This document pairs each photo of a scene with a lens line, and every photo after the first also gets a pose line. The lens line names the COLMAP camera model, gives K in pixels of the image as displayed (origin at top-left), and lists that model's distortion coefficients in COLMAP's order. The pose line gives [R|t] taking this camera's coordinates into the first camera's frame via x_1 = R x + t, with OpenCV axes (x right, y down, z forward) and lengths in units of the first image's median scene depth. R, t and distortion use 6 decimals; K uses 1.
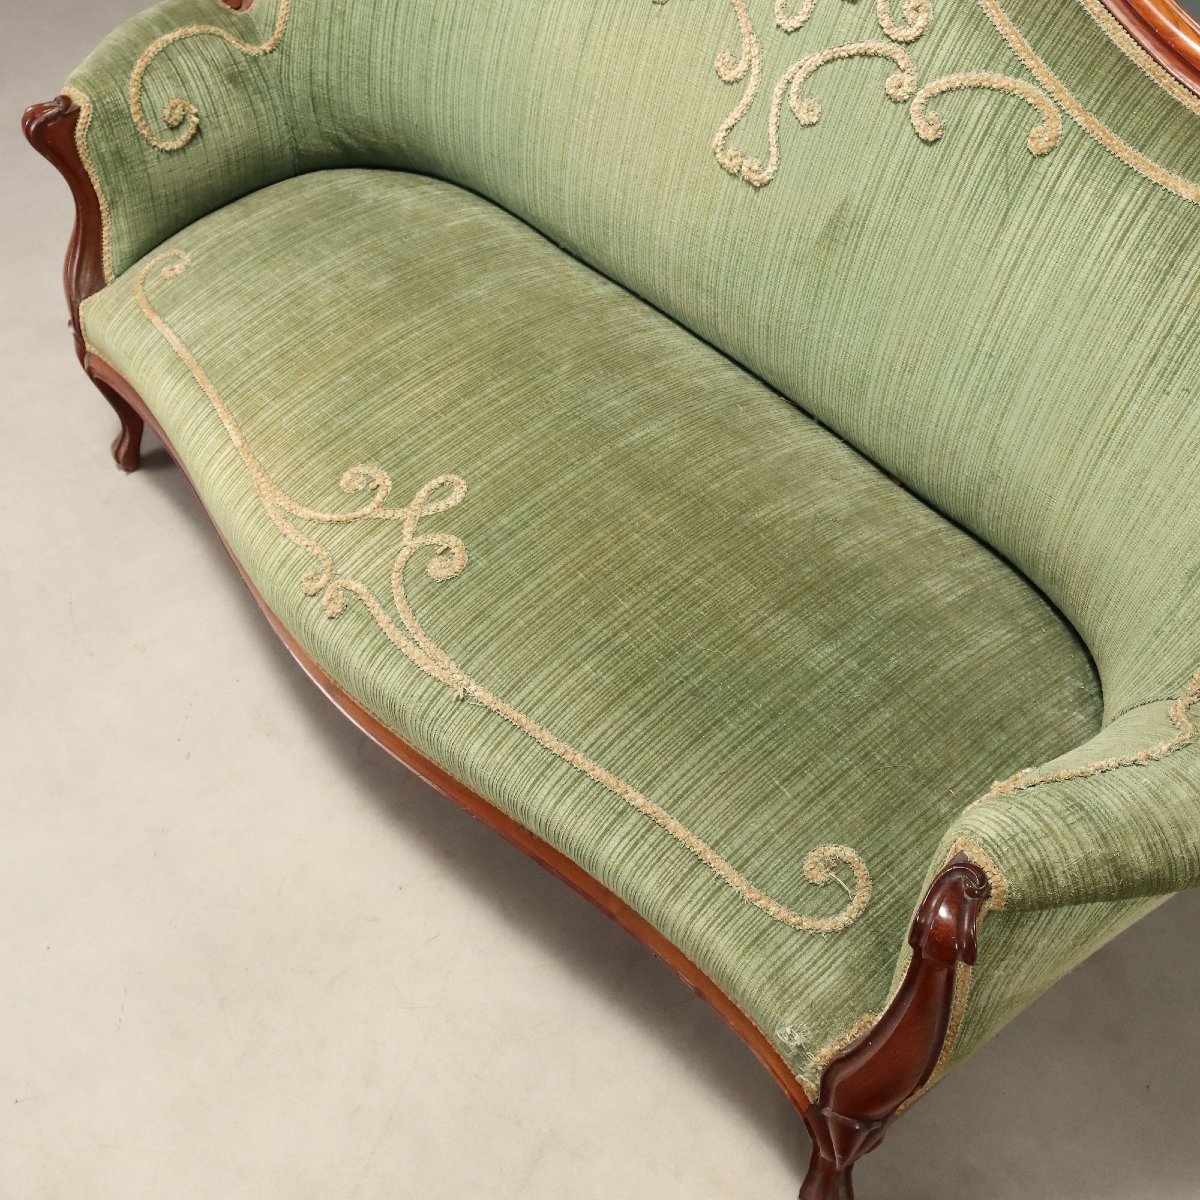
lens RADIAL K [[1435.5, 0, 600.3], [0, 1435.5, 598.6], [0, 0, 1]] dist [0.005309, 0.000000]
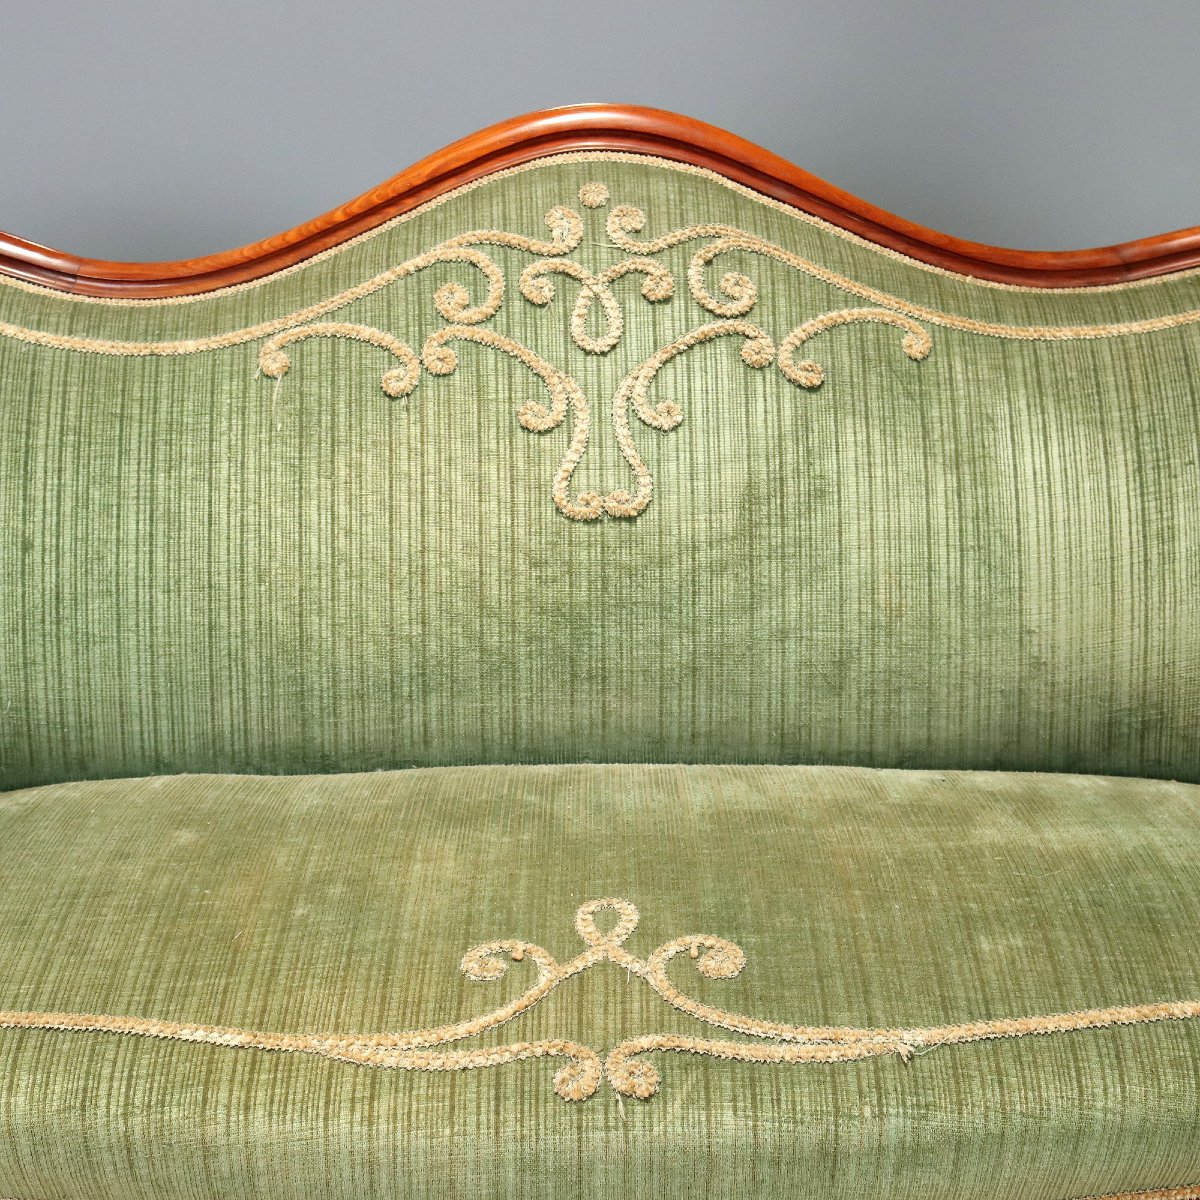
lens RADIAL K [[1960.1, 0, 598.7], [0, 1960.1, 602.2], [0, 0, 1]] dist [0.019774, 0.000000]
pose [[0.641729, -0.195296, 0.741649, -0.858588], [0.580095, 0.756168, -0.302821, 0.105104], [-0.501671, 0.624556, 0.598545, 0.366930]]
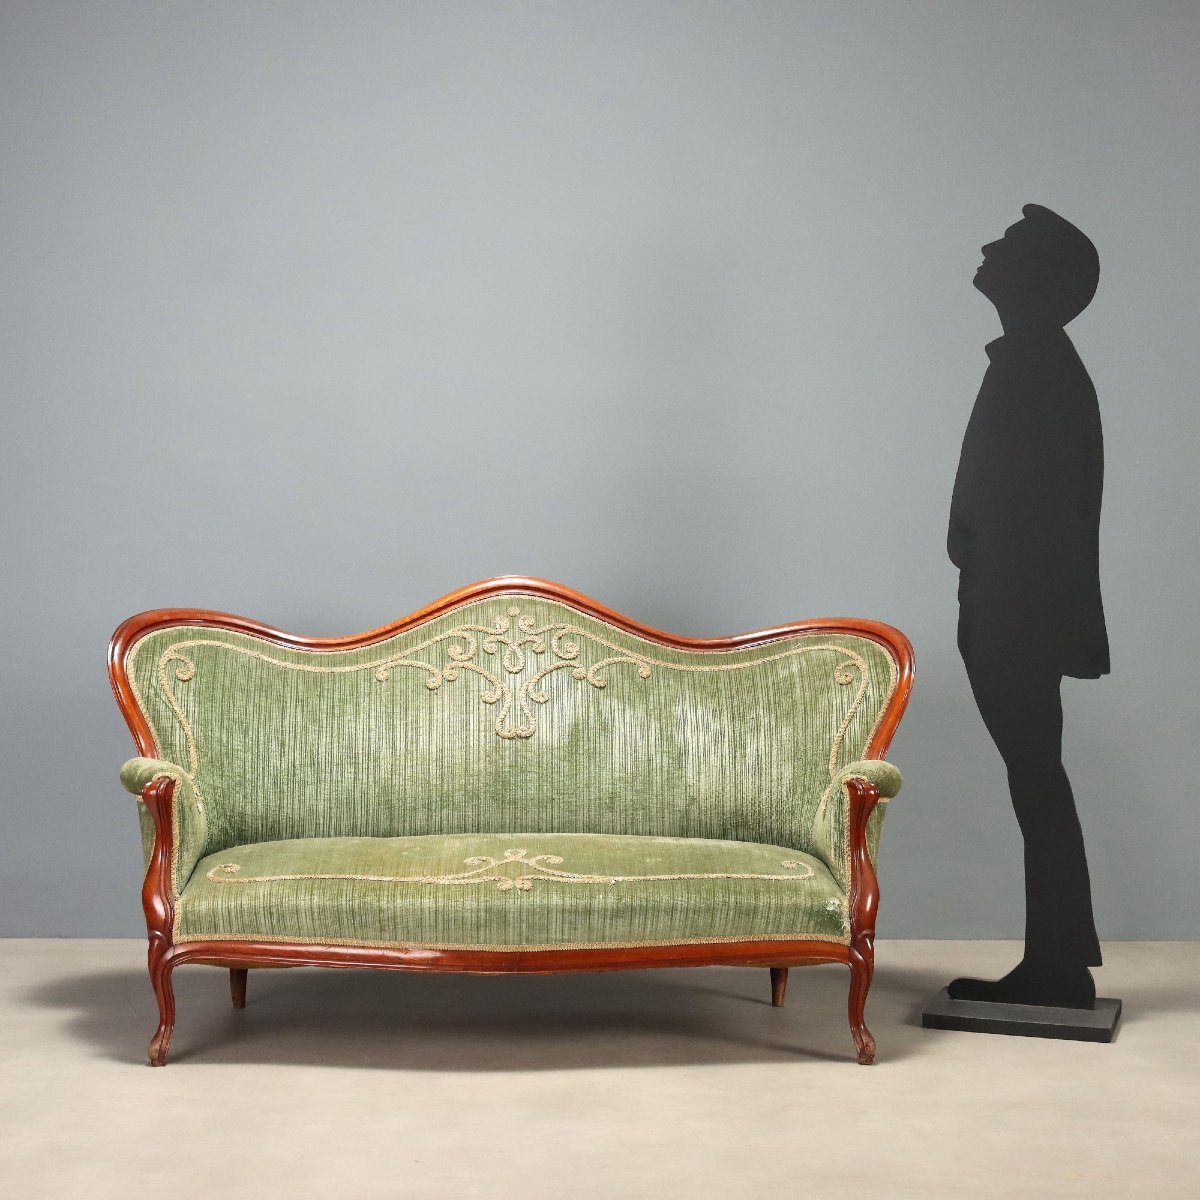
lens RADIAL K [[2319.9, 0, 600.5], [0, 2319.9, 600.5], [0, 0, 1]] dist [0.083482, 0.000000]
pose [[0.613631, 0.000053, 0.789593, -2.771566], [0.589295, 0.665547, -0.458016, 1.328189], [-0.525535, 0.746356, 0.408369, -0.669304]]
